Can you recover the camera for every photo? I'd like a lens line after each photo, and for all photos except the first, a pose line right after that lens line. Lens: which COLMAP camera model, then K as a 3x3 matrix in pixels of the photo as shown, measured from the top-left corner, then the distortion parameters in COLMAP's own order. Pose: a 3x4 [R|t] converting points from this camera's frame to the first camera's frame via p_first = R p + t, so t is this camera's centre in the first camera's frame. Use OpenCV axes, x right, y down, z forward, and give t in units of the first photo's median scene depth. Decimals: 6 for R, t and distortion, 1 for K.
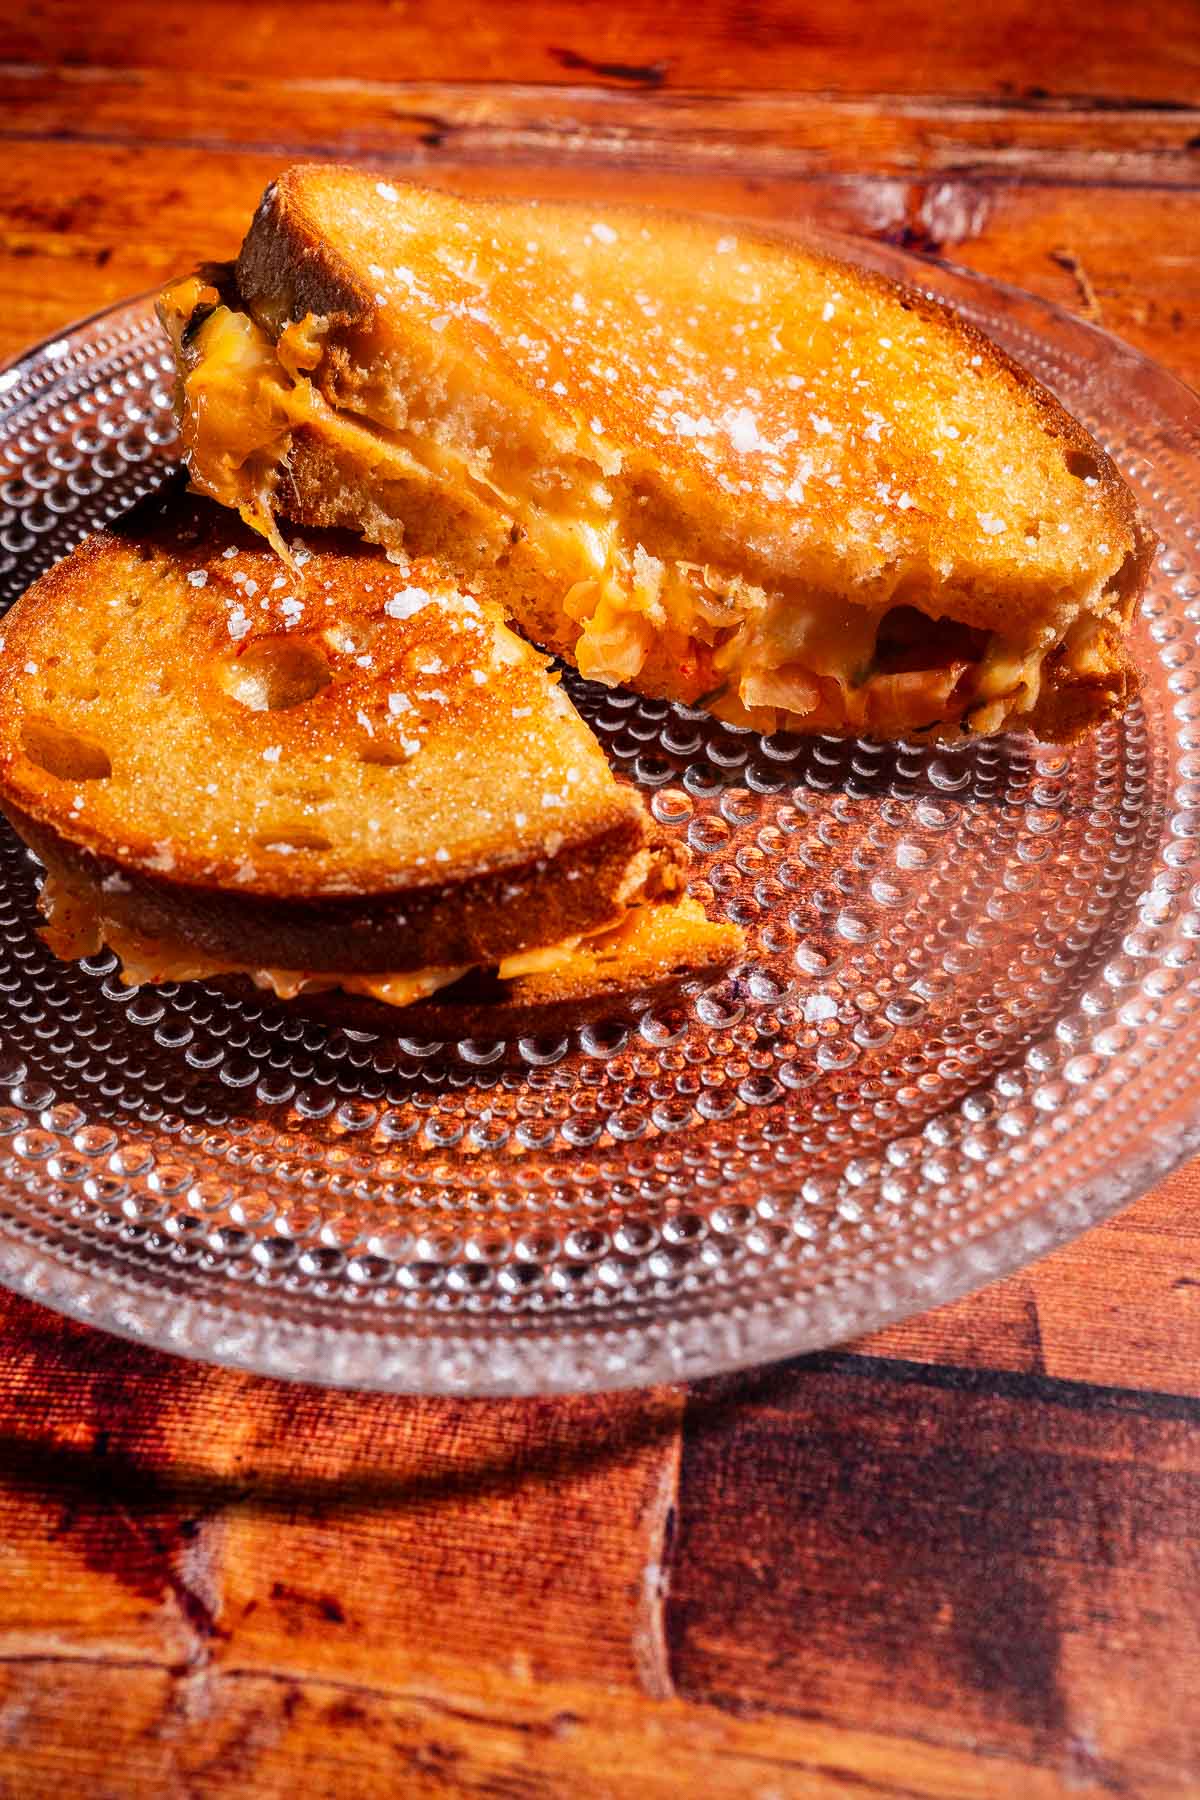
lens RADIAL K [[1718.4, 0, 600.8], [0, 1718.4, 911.8], [0, 0, 1]] dist [0.072051, 0.000000]
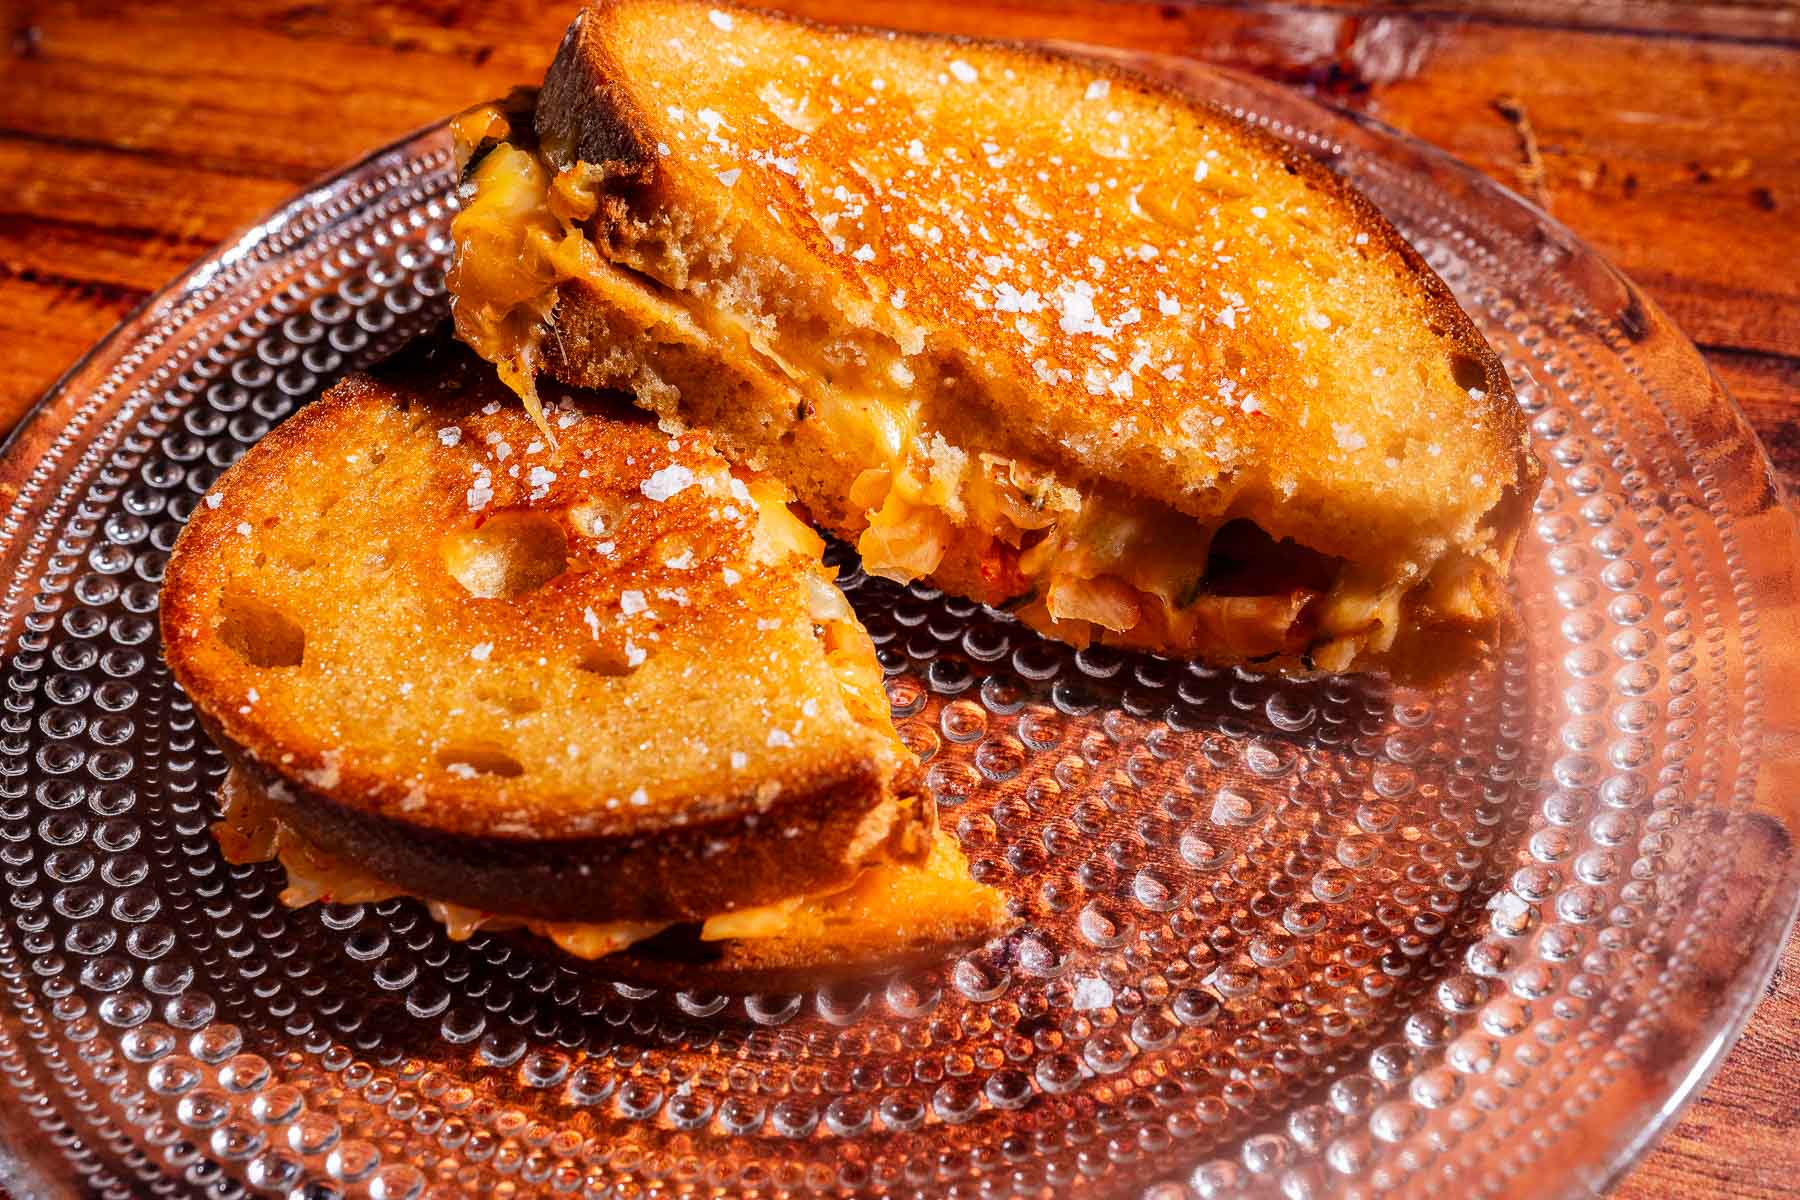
lens RADIAL K [[1718.4, 0, 892.4], [0, 1718.4, 595.1], [0, 0, 1]] dist [0.072051, 0.000000]
pose [[0.991066, 0.080839, -0.106079, 0.099250], [-0.085139, 0.995695, -0.036644, -0.096238], [0.102661, 0.045348, 0.993682, 0.129233]]
